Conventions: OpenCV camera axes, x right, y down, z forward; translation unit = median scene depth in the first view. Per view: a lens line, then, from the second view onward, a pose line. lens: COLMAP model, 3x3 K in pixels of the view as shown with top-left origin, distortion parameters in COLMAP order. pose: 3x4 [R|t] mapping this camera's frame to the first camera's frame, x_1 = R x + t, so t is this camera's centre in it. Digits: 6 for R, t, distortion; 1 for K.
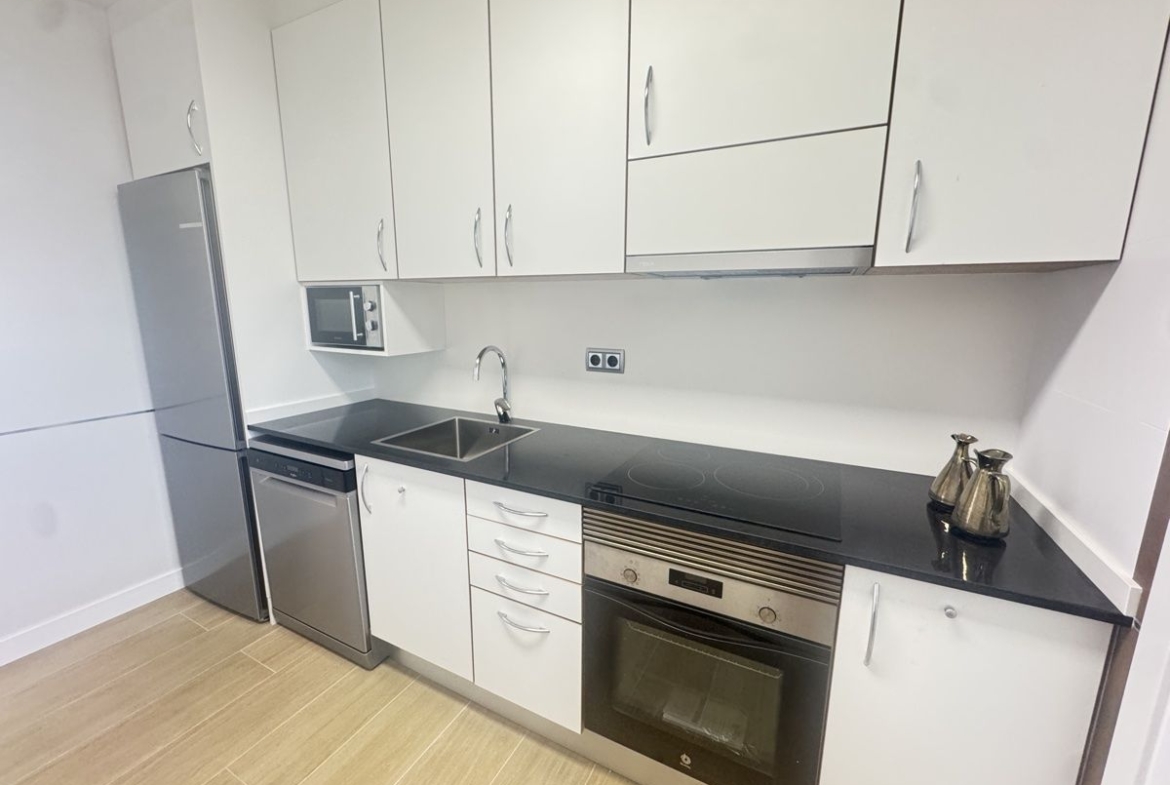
lens RADIAL K [[467.7, 0, 585.0], [0, 467.7, 392.5], [0, 0, 1]] dist [-0.003679, 0.000454]
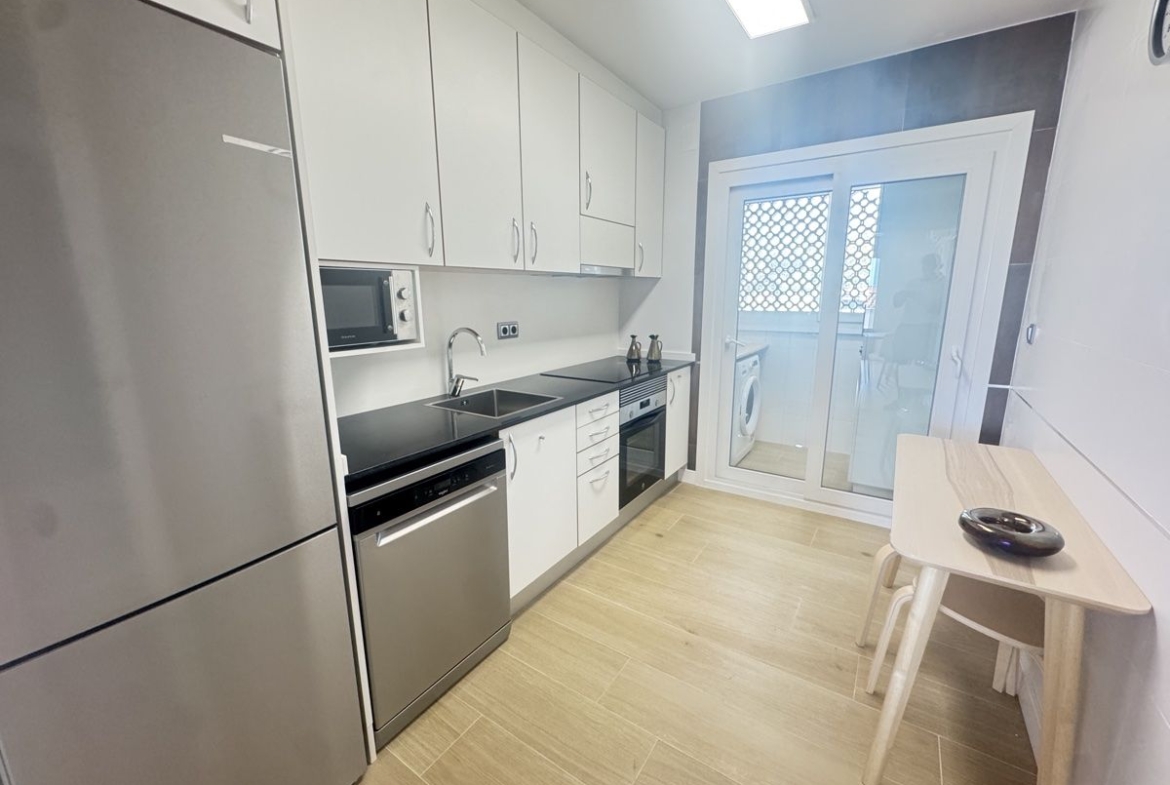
lens RADIAL K [[476.6, 0, 585.0], [0, 476.6, 392.5], [0, 0, 1]] dist [0.001837, 0.000134]
pose [[0.108408, -0.207904, 0.972123, -1.414437], [0.194088, 0.963494, 0.184414, -0.109585], [-0.974976, 0.168685, 0.144803, 0.595432]]
